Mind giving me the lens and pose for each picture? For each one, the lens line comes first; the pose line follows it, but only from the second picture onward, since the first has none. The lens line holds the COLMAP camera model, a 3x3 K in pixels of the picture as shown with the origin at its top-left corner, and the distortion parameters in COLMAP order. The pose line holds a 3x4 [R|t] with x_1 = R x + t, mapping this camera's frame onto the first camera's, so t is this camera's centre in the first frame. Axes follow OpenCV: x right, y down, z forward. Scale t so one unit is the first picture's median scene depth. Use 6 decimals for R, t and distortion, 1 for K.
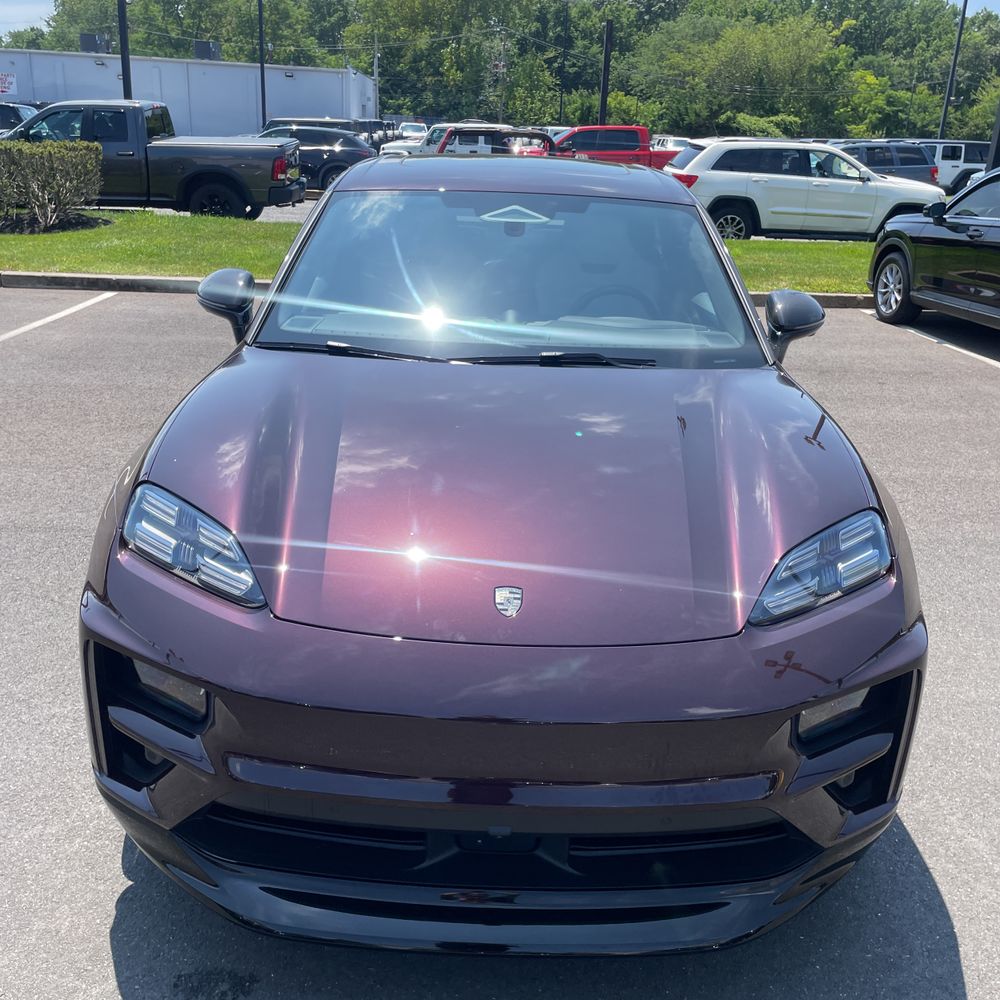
lens RADIAL K [[1011.0, 0, 503.3], [0, 1011.0, 482.7], [0, 0, 1]] dist [0.073906, -0.096955]
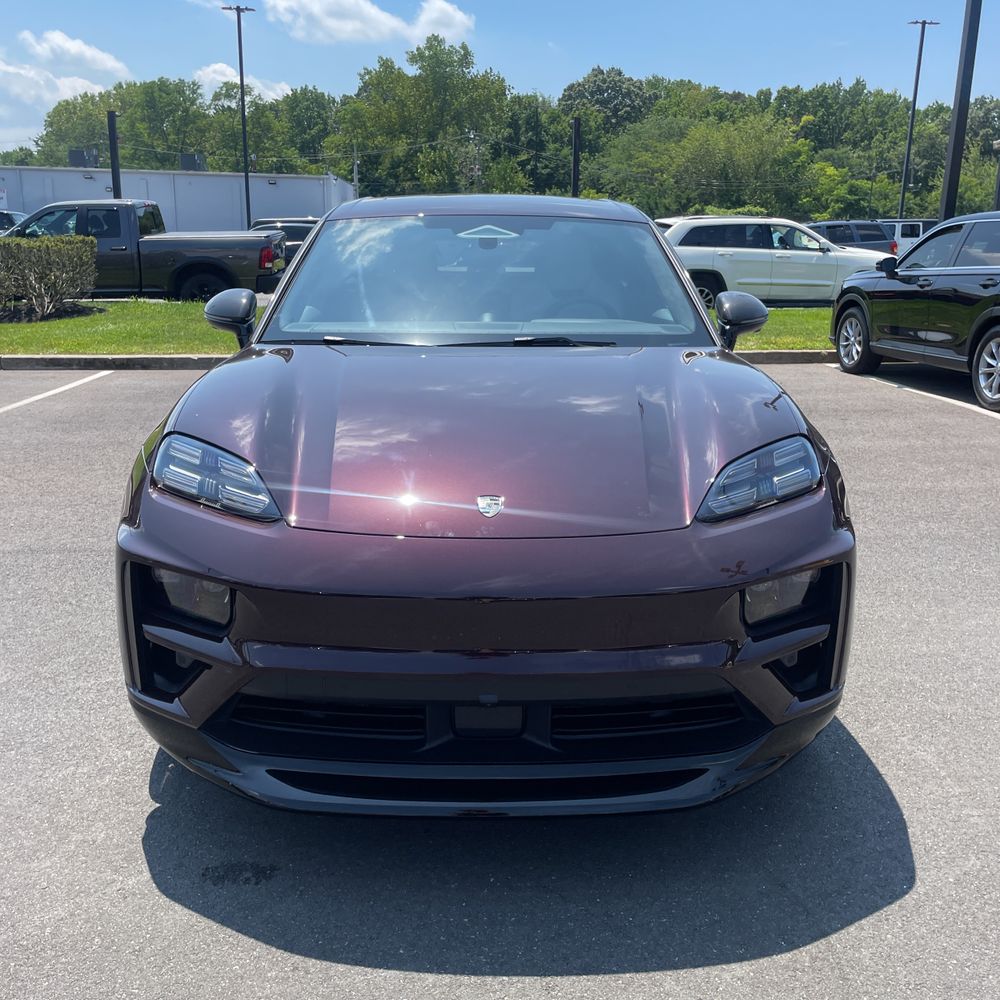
lens RADIAL K [[1011.0, 0, 503.3], [0, 1011.0, 482.7], [0, 0, 1]] dist [0.073906, -0.096955]
pose [[0.999268, -0.035871, 0.013287, 0.000959], [0.036923, 0.995262, -0.089951, 0.029947], [-0.009998, 0.090376, 0.995858, -0.024805]]
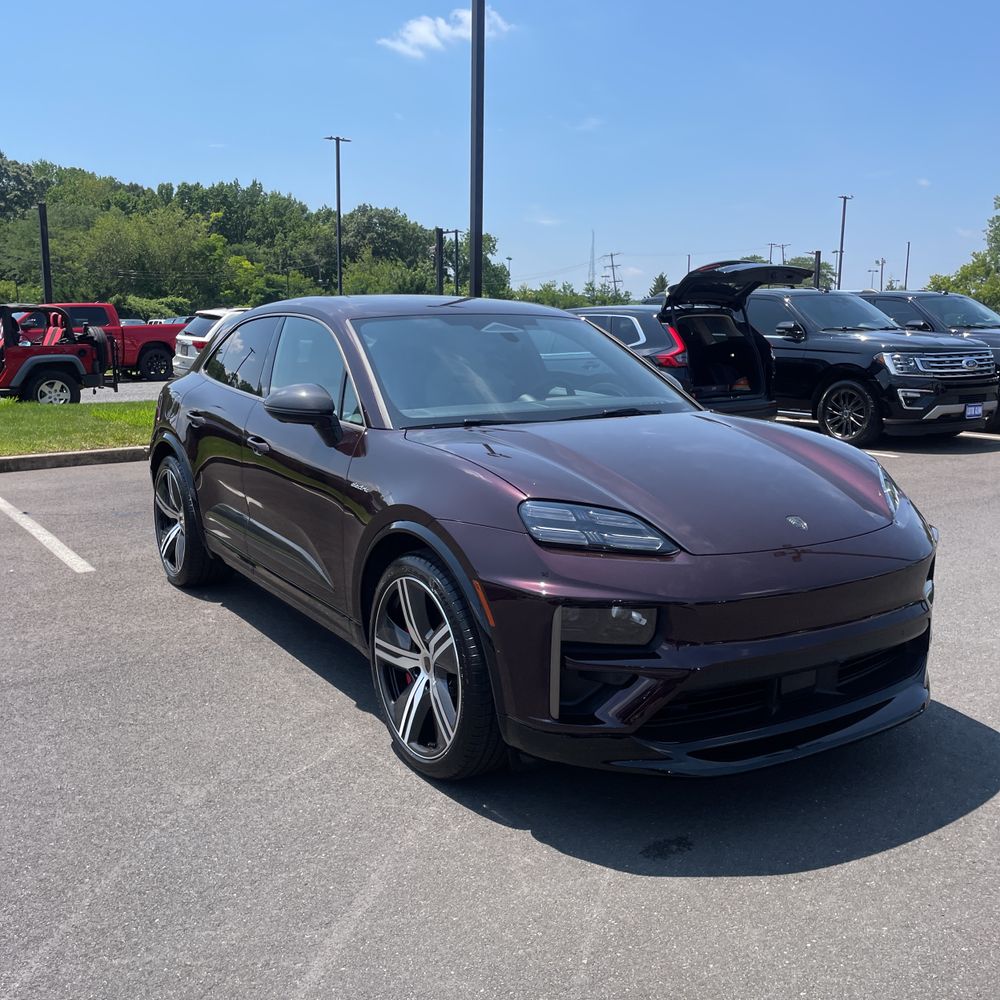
lens RADIAL K [[1011.0, 0, 503.3], [0, 1011.0, 482.7], [0, 0, 1]] dist [0.073906, -0.096955]
pose [[0.835442, -0.122715, 0.535703, -0.189067], [0.209431, 0.972289, -0.103888, 0.019168], [-0.508109, 0.198985, 0.837992, -0.019634]]
